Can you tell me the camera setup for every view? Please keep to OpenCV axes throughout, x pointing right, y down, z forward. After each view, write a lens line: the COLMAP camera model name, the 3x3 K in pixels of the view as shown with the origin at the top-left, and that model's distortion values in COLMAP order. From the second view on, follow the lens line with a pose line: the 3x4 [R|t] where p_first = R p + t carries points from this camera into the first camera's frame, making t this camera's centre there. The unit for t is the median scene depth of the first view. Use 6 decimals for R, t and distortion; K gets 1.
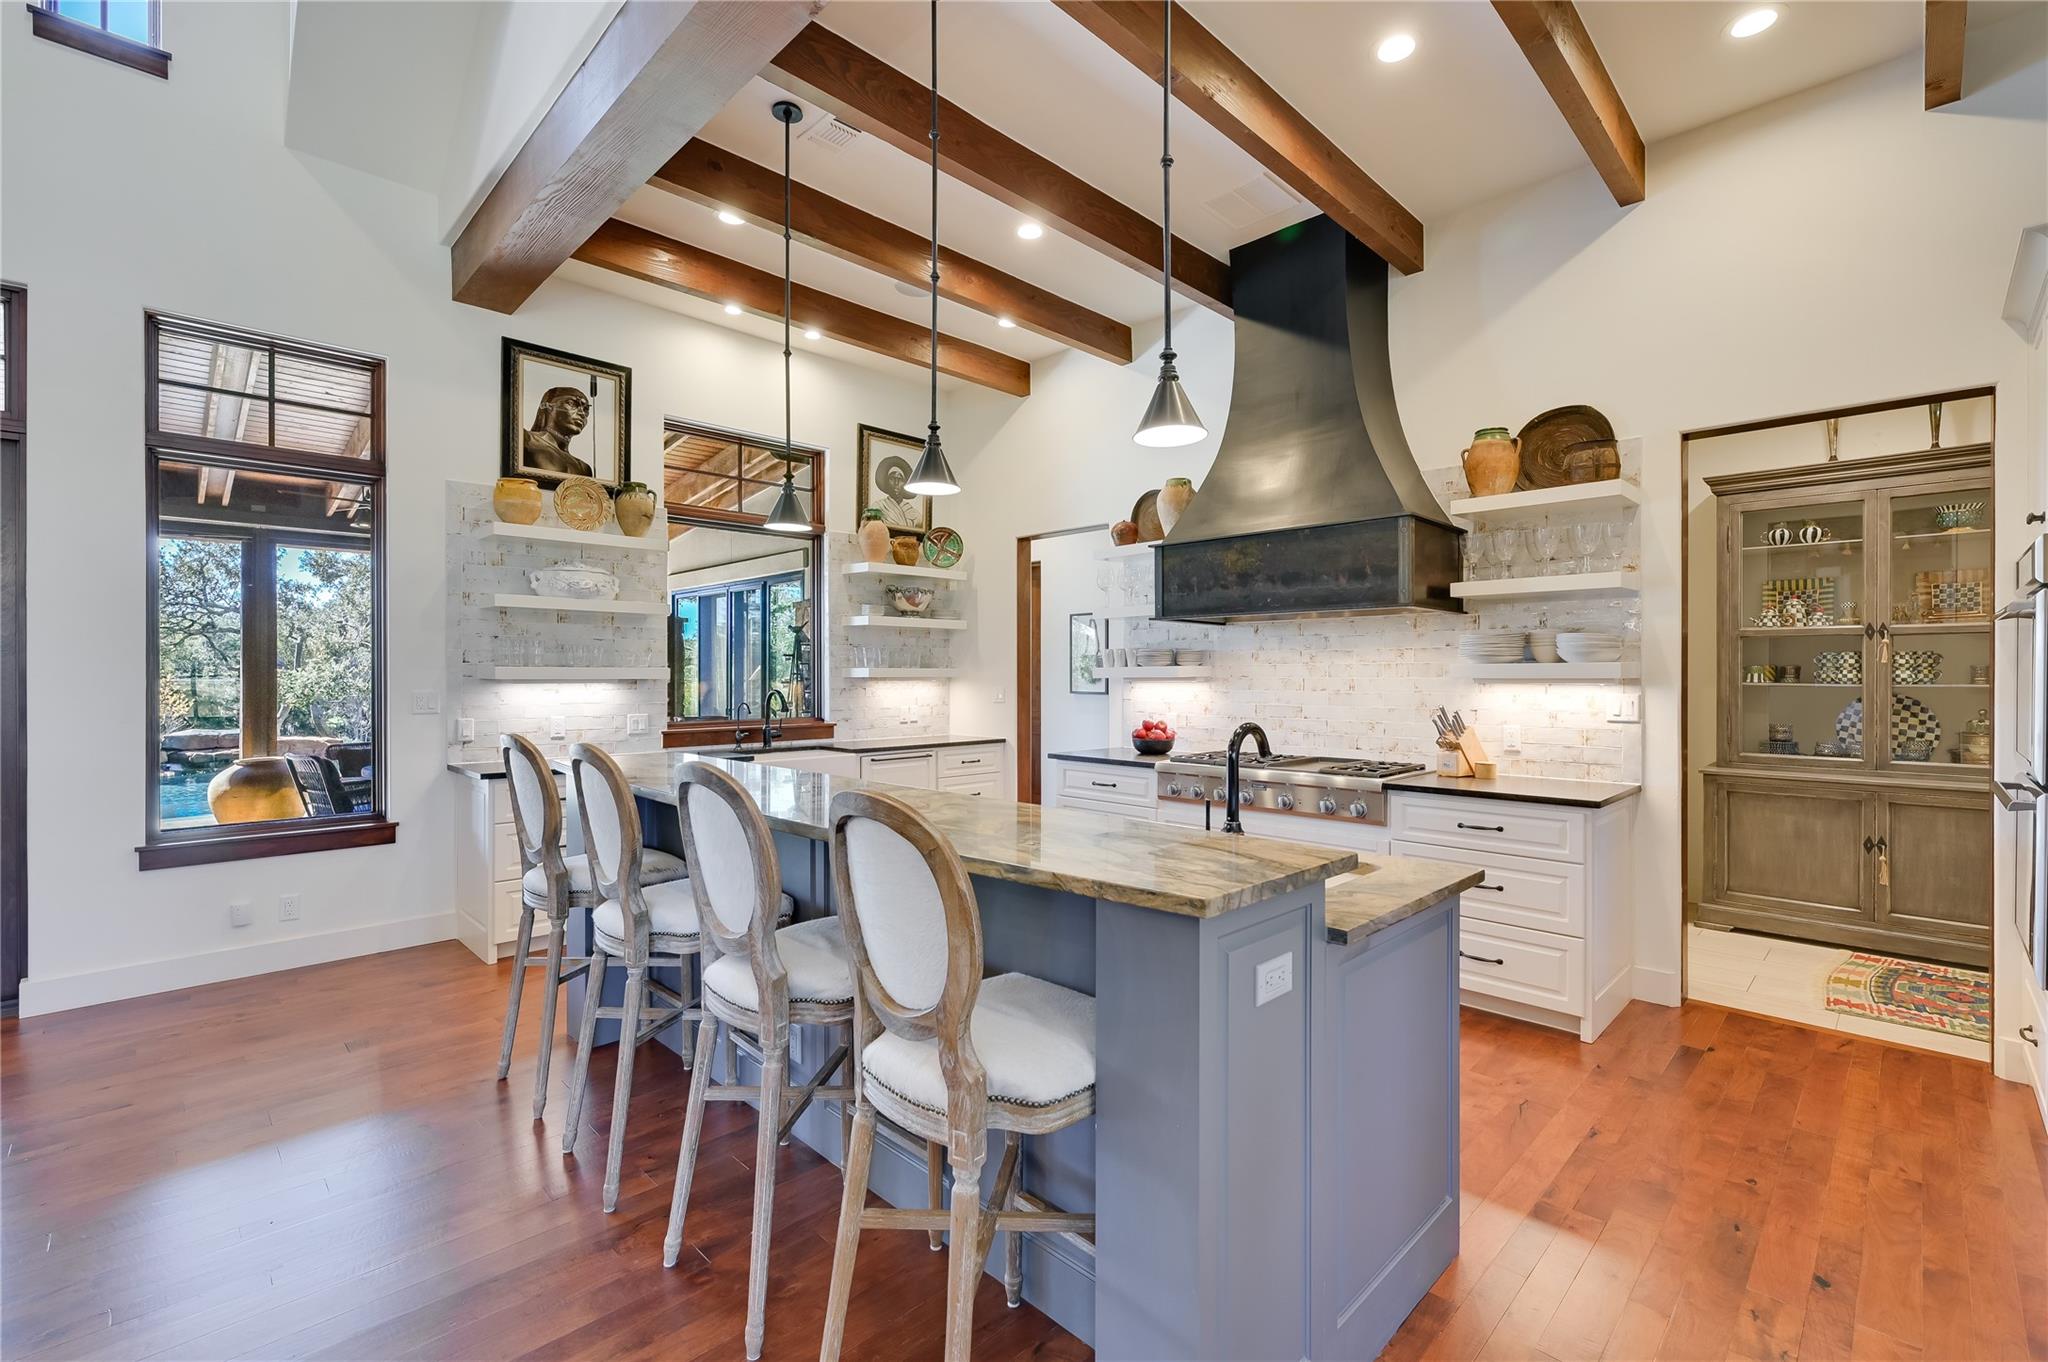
lens RADIAL K [[887.6, 0, 1024.6], [0, 887.6, 677.6], [0, 0, 1]] dist [-0.000840, -0.000183]
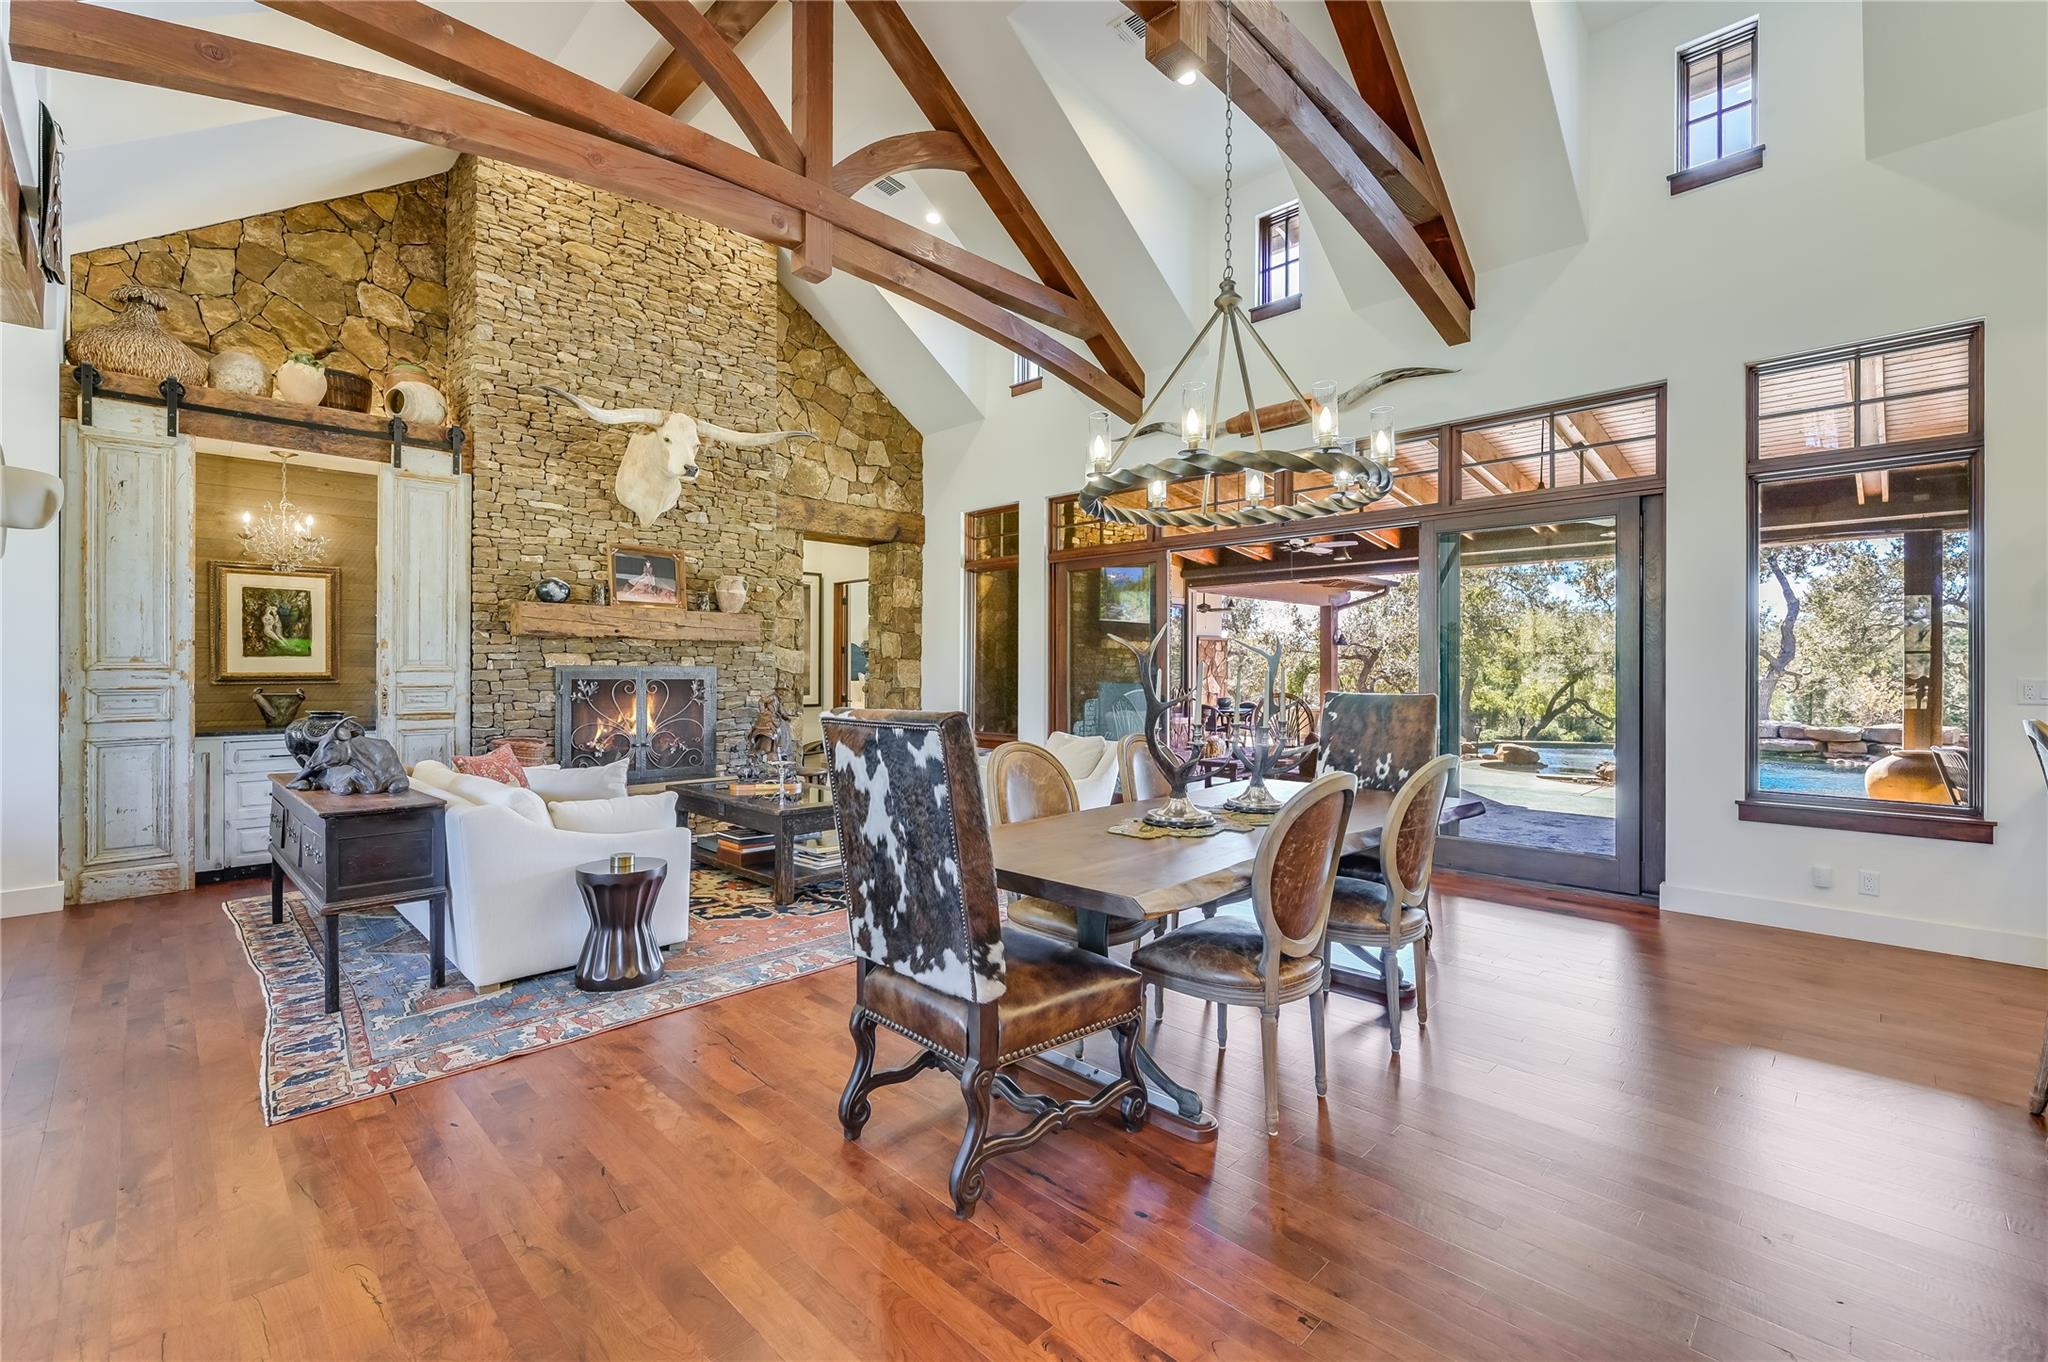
lens RADIAL K [[875.2, 0, 1024.9], [0, 875.2, 668.8], [0, 0, 1]] dist [-0.000788, -0.000339]
pose [[0.007517, -0.002065, -0.999970, 0.174933], [-0.005522, 0.999983, -0.002106, 0.012263], [0.999957, 0.005537, 0.007506, -0.005720]]
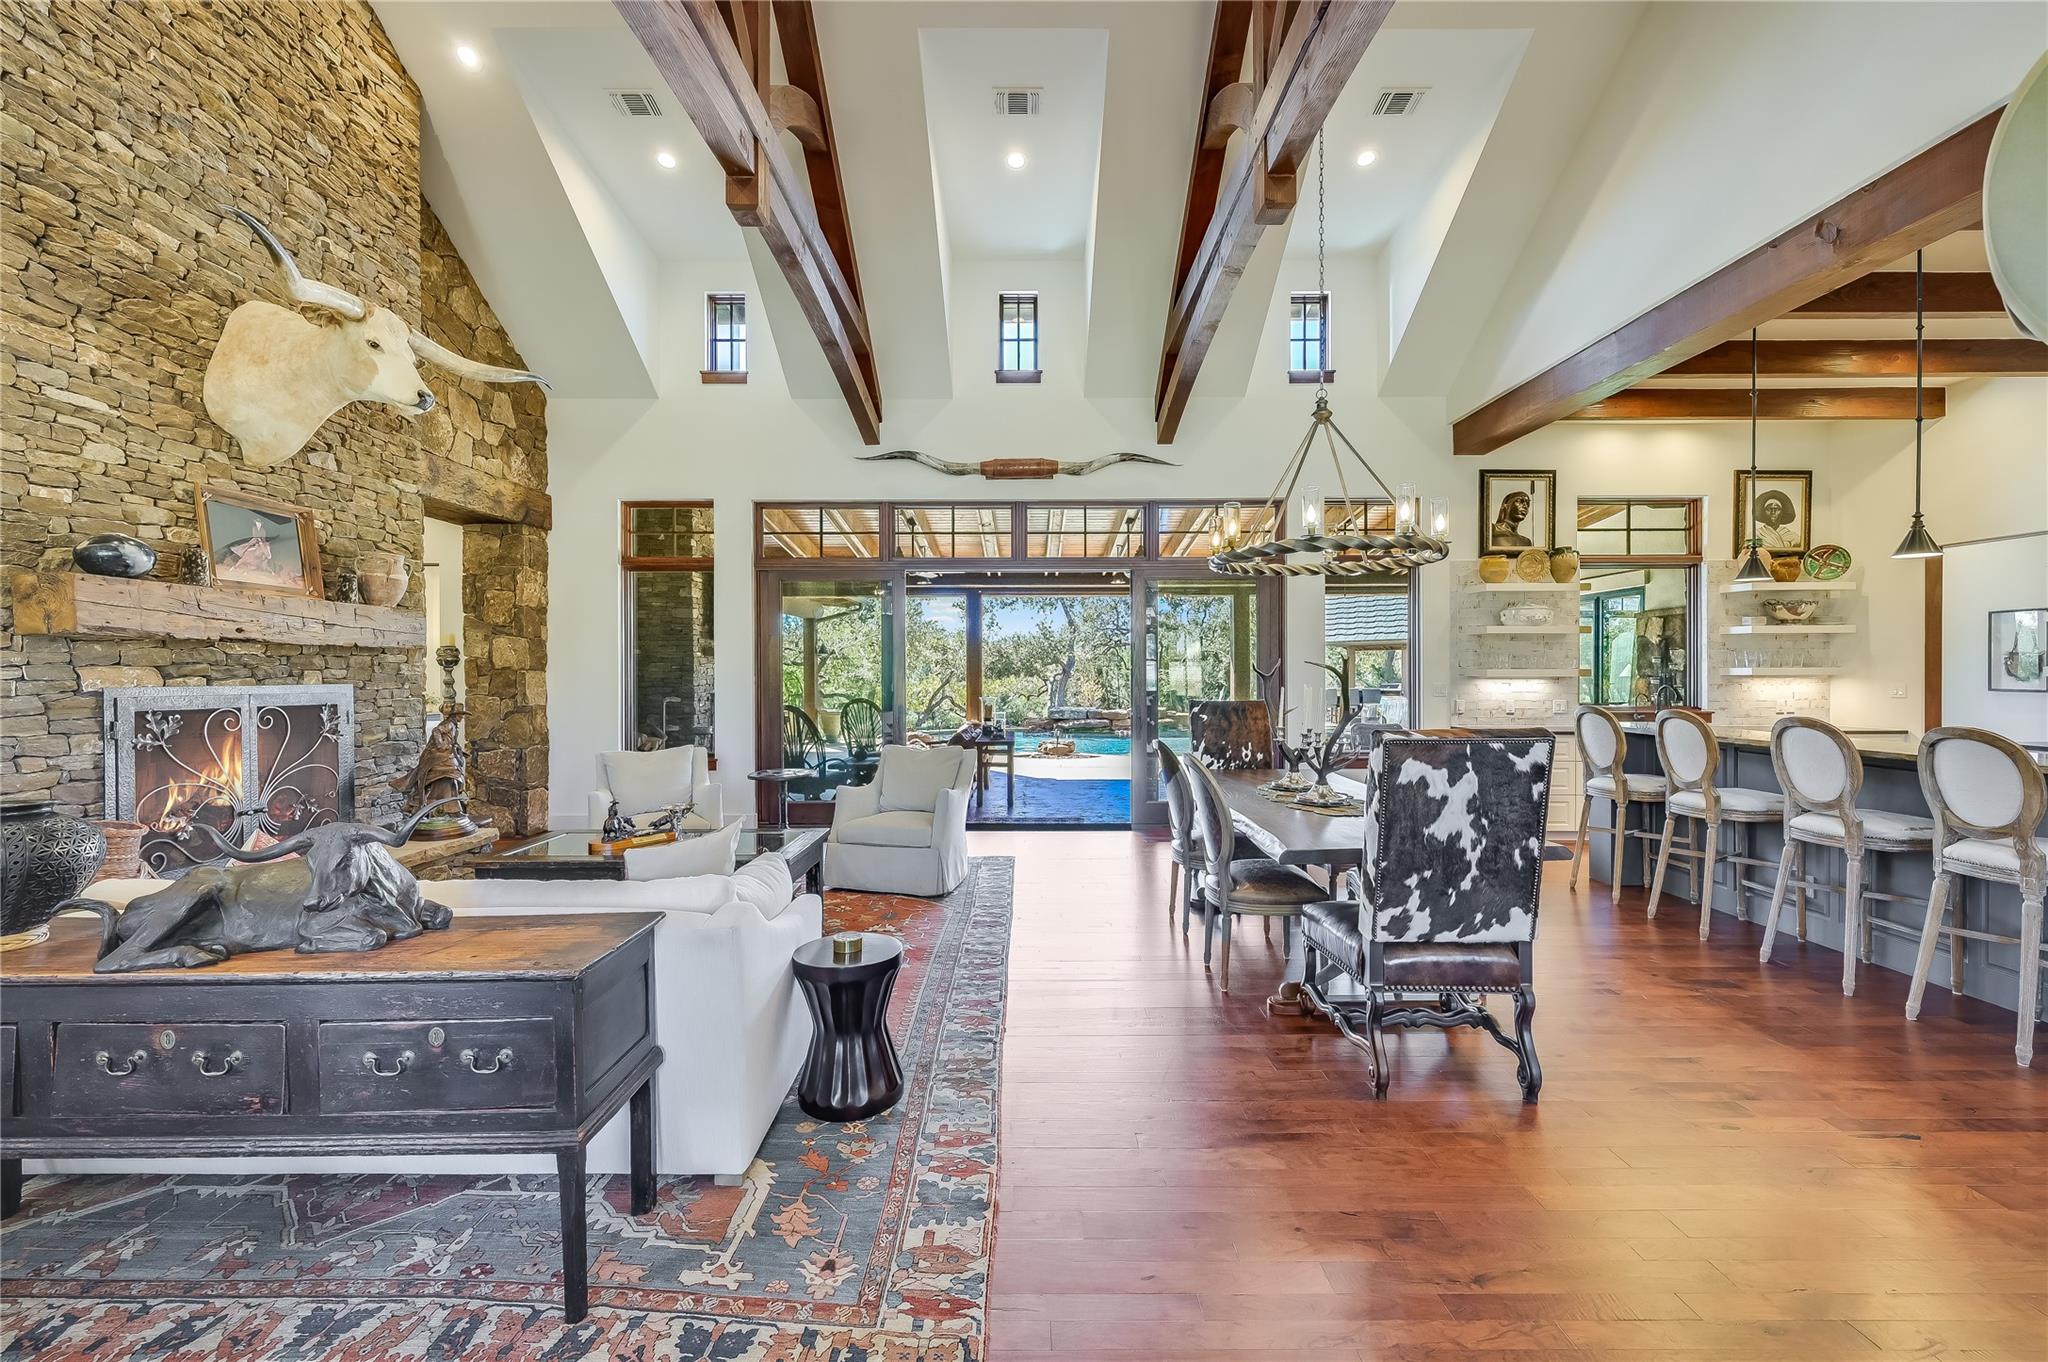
lens RADIAL K [[804.6, 0, 1026.2], [0, 804.6, 678.6], [0, 0, 1]] dist [-0.002324, 0.000143]
pose [[0.708577, 0.002549, -0.705629, -0.131578], [0.001340, 0.999987, 0.004958, -0.003197], [0.705633, -0.004459, 0.708564, -0.674285]]
